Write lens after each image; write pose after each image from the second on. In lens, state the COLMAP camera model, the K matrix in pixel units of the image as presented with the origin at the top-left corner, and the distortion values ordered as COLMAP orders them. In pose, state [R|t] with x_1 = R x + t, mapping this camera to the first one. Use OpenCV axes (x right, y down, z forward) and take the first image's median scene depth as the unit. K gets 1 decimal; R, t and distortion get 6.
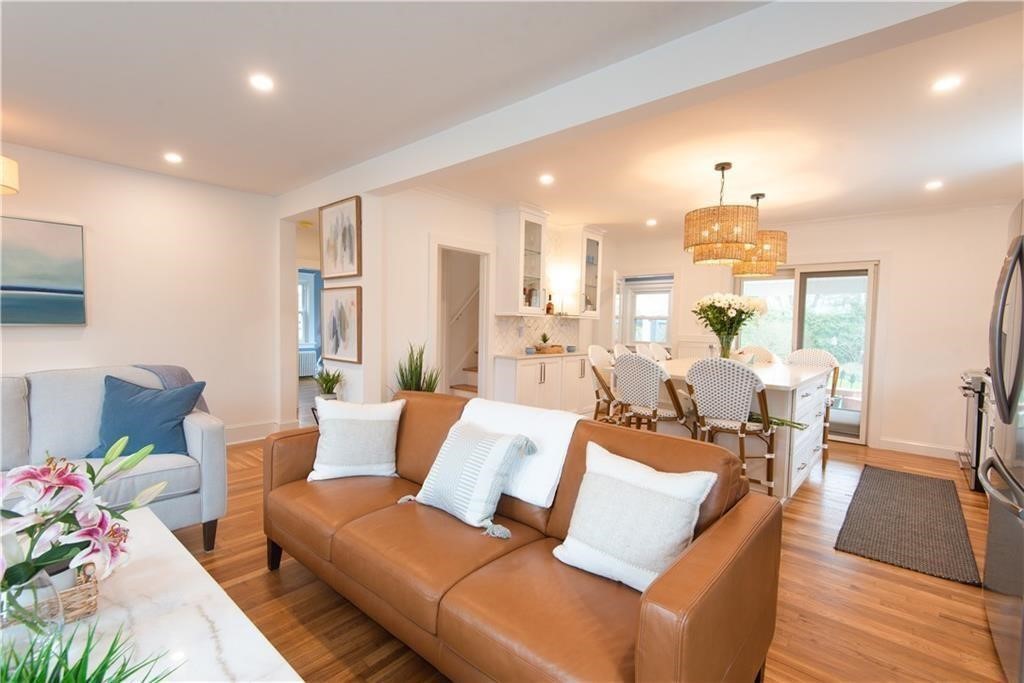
lens RADIAL K [[463.1, 0, 495.5], [0, 463.1, 353.9], [0, 0, 1]] dist [-0.008181, -0.001543]
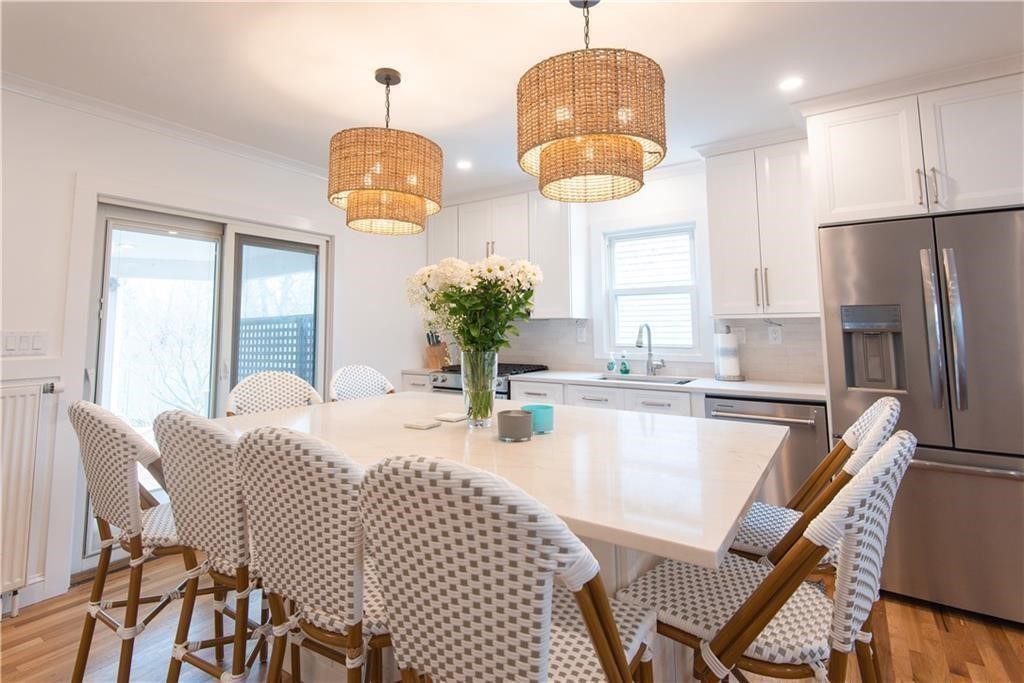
lens RADIAL K [[498.8, 0, 540.1], [0, 498.8, 274.2], [0, 0, 1]] dist [0.026403, -0.013113]
pose [[-0.152165, 0.086300, 0.984580, -0.002770], [0.068197, 0.994723, -0.076649, -0.058291], [-0.985999, 0.055482, -0.157248, 0.801611]]
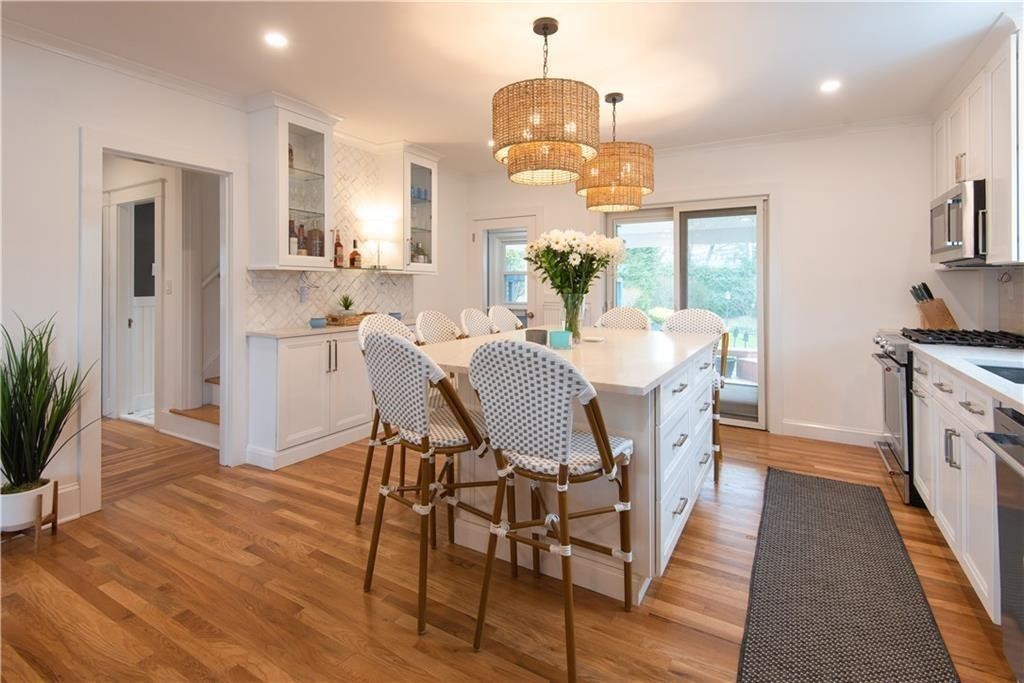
lens RADIAL K [[498.8, 0, 502.9], [0, 498.8, 291.7], [0, 0, 1]] dist [0.026403, -0.013113]
pose [[0.977566, -0.021488, 0.209531, 0.200147], [0.031632, 0.998478, -0.045181, -0.011162], [-0.208241, 0.050795, 0.976758, 0.255118]]
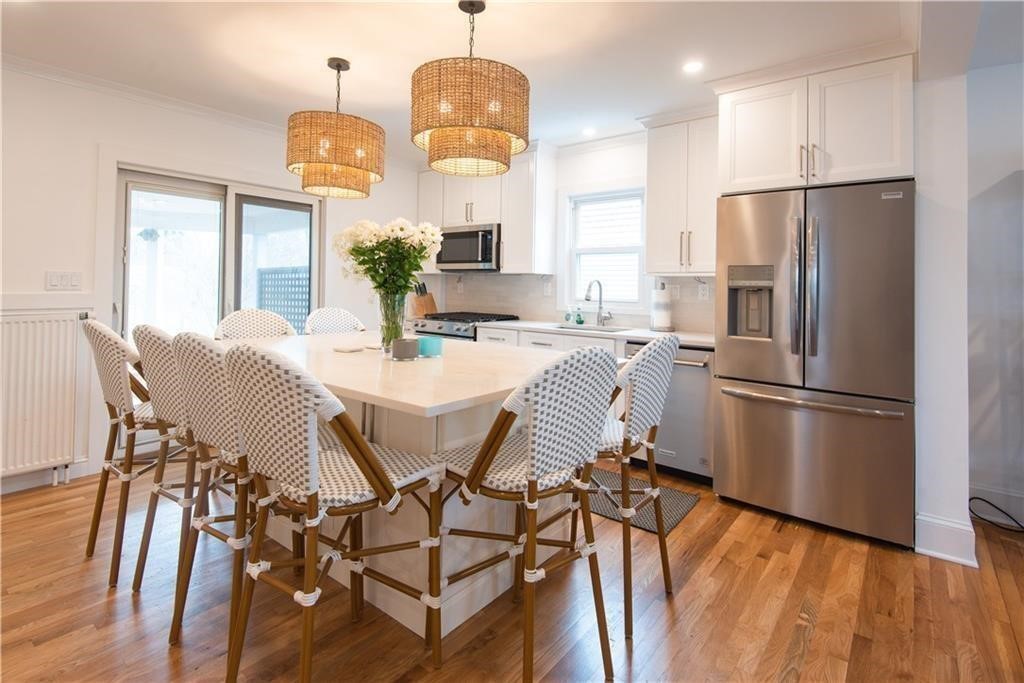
lens RADIAL K [[498.8, 0, 542.6], [0, 498.8, 272.4], [0, 0, 1]] dist [0.026403, -0.013113]
pose [[-0.083099, 0.004938, 0.996529, -0.110925], [0.046085, 0.998937, -0.001107, -0.046090], [-0.995475, 0.045833, -0.083239, 0.684390]]
